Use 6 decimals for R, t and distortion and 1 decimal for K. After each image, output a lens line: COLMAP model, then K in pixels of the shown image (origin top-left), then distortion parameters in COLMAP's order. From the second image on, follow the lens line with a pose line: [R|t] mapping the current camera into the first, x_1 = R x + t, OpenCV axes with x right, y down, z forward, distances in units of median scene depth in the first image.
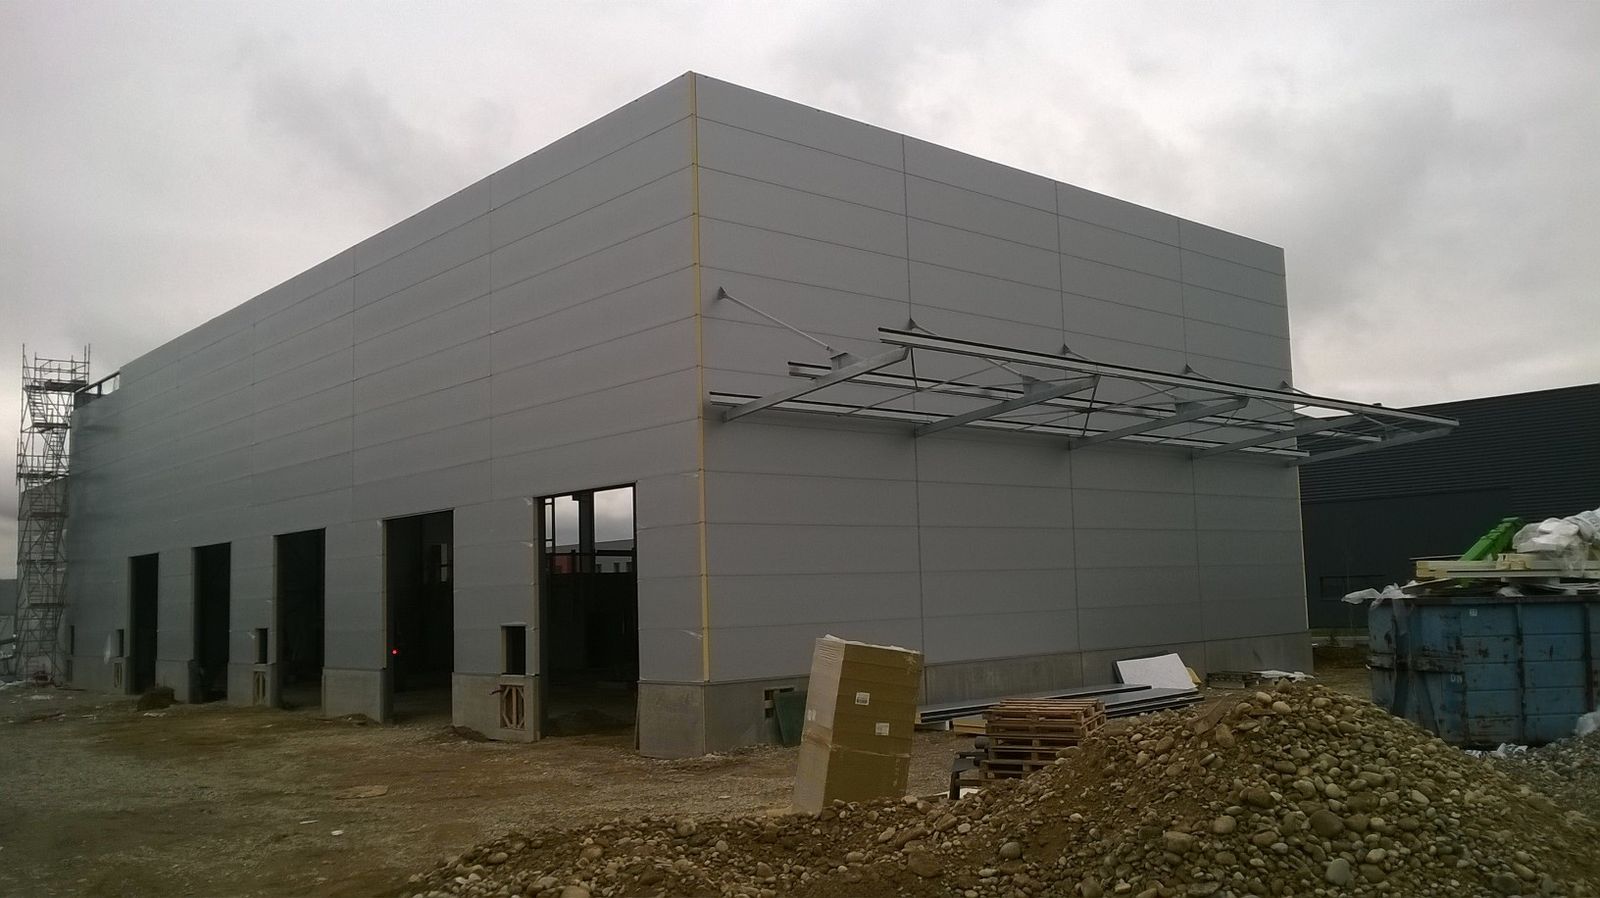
lens RADIAL K [[1363.1, 0, 800.0], [0, 1363.1, 449.0], [0, 0, 1]] dist [-0.045808, 0.003272]
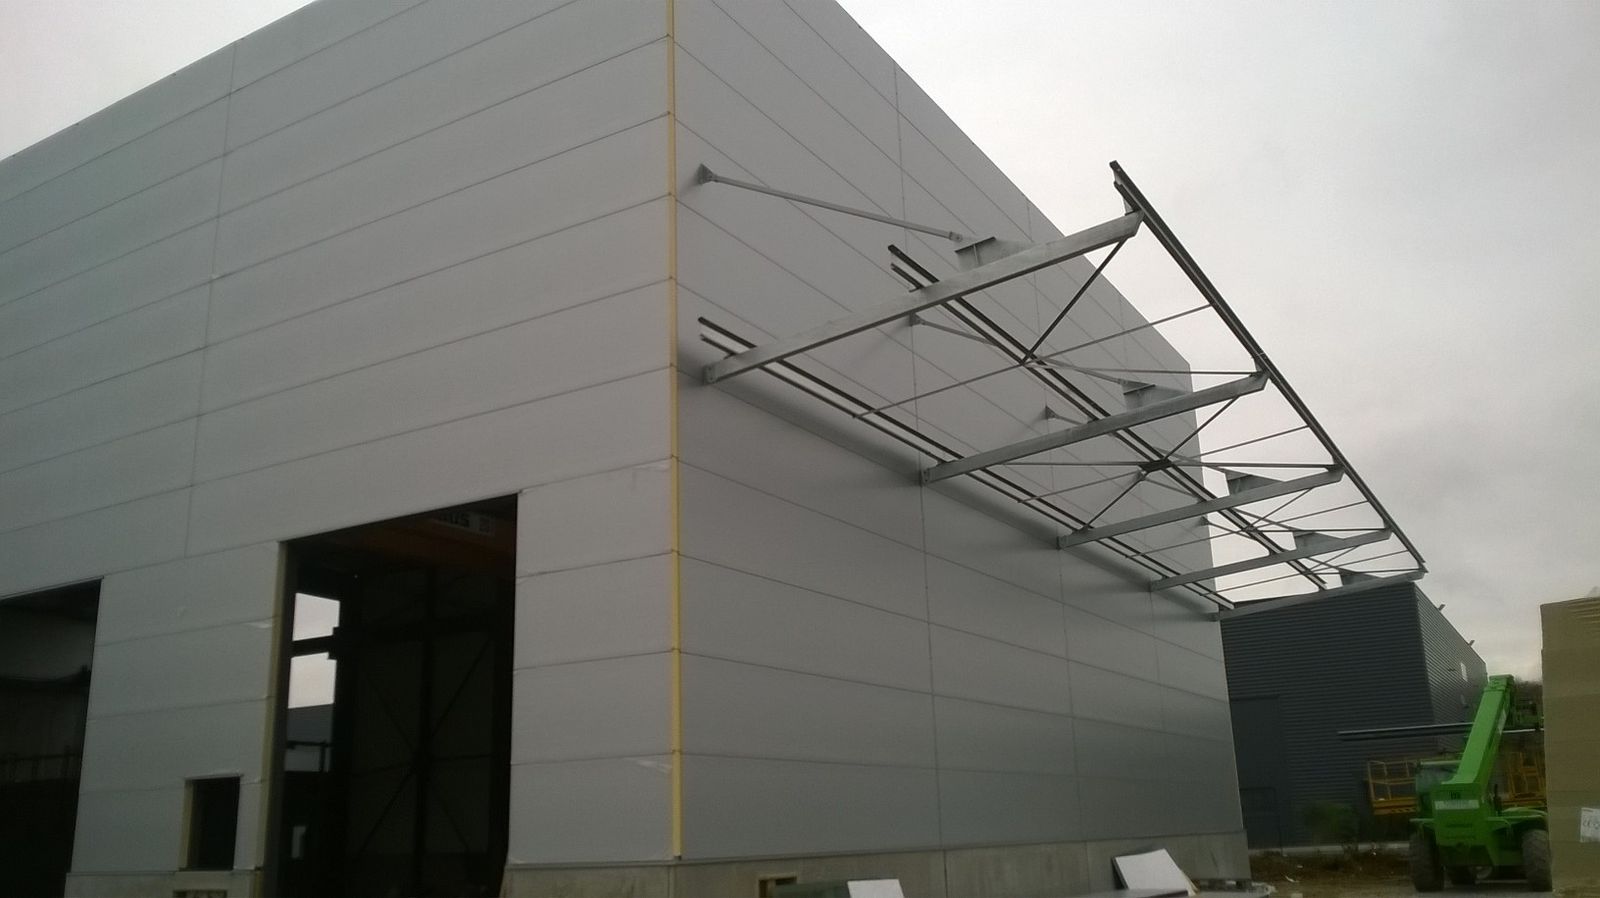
lens RADIAL K [[1363.1, 0, 800.0], [0, 1363.1, 449.0], [0, 0, 1]] dist [-0.045808, 0.003272]
pose [[0.954660, 0.082815, 0.285949, -0.174135], [-0.029328, 0.982019, -0.186492, 0.108197], [-0.296251, 0.169650, 0.939922, 0.456725]]
